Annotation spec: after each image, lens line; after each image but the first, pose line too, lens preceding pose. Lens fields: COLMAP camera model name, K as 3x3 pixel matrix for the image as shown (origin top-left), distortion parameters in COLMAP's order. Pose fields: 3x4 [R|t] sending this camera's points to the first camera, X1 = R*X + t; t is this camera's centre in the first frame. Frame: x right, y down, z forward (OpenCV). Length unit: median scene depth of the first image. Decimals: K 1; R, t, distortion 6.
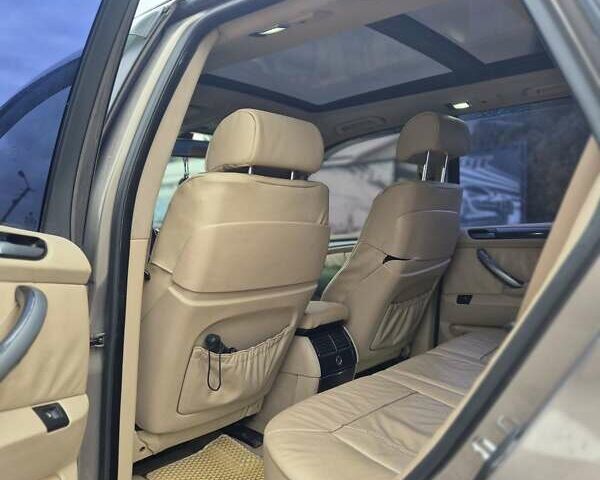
lens RADIAL K [[531.6, 0, 297.3], [0, 531.6, 245.7], [0, 0, 1]] dist [0.090710, -0.086407]
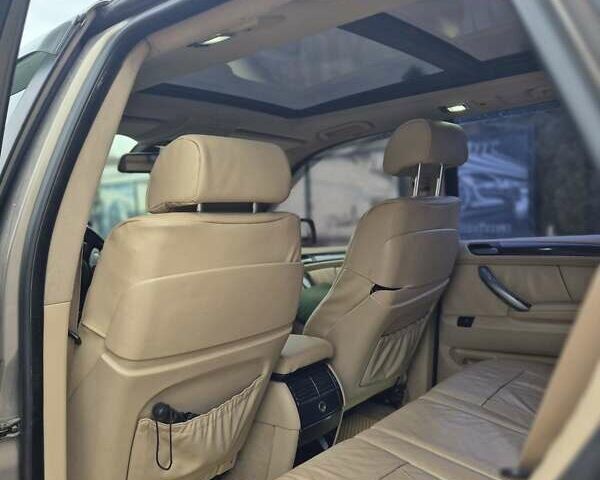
lens RADIAL K [[531.6, 0, 295.0], [0, 531.6, 249.9], [0, 0, 1]] dist [0.090710, -0.086407]
pose [[0.999463, -0.027669, -0.017563, 0.071723], [0.028185, 0.999158, 0.029811, -0.091622], [0.016723, -0.030290, 0.999401, 0.157580]]
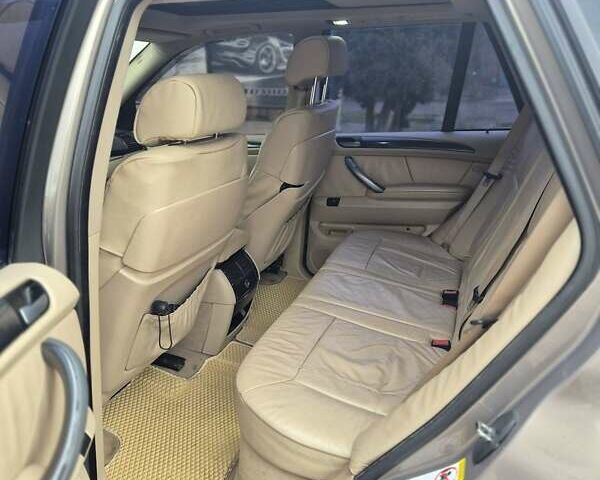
lens RADIAL K [[531.6, 0, 286.7], [0, 531.6, 244.1], [0, 0, 1]] dist [0.090710, -0.086407]
pose [[0.941223, -0.114654, 0.317731, -0.235072], [0.019484, 0.957493, 0.287797, -0.225633], [-0.337223, -0.264690, 0.903449, 0.008990]]
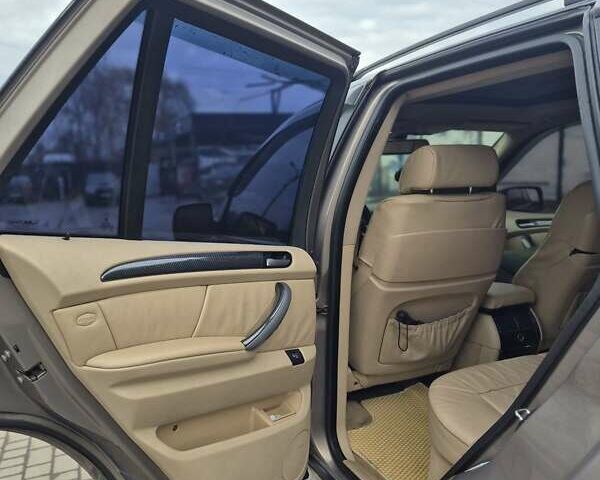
lens RADIAL K [[531.6, 0, 303.7], [0, 531.6, 243.5], [0, 0, 1]] dist [0.090710, -0.086407]
pose [[0.905141, 0.038543, -0.423360, 0.179569], [0.003200, 0.995235, 0.097450, -0.135370], [0.425099, -0.089561, 0.900705, -0.314454]]
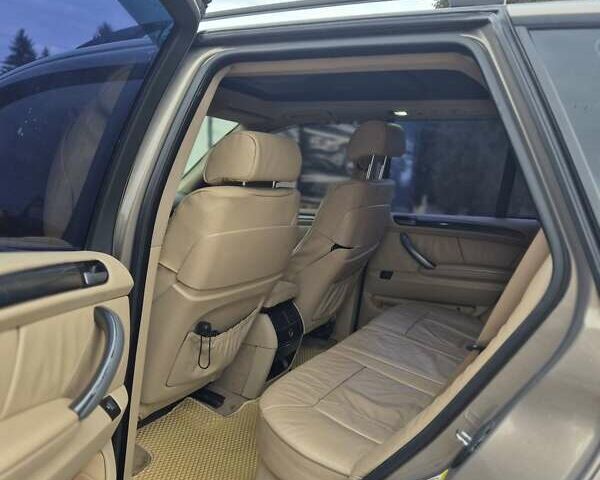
lens RADIAL K [[531.6, 0, 298.6], [0, 531.6, 237.7], [0, 0, 1]] dist [0.090710, -0.086407]
pose [[0.977995, 0.038313, 0.205080, -0.196224], [-0.059160, 0.993572, 0.096509, -0.135792], [-0.200064, -0.106518, 0.973976, -0.149190]]
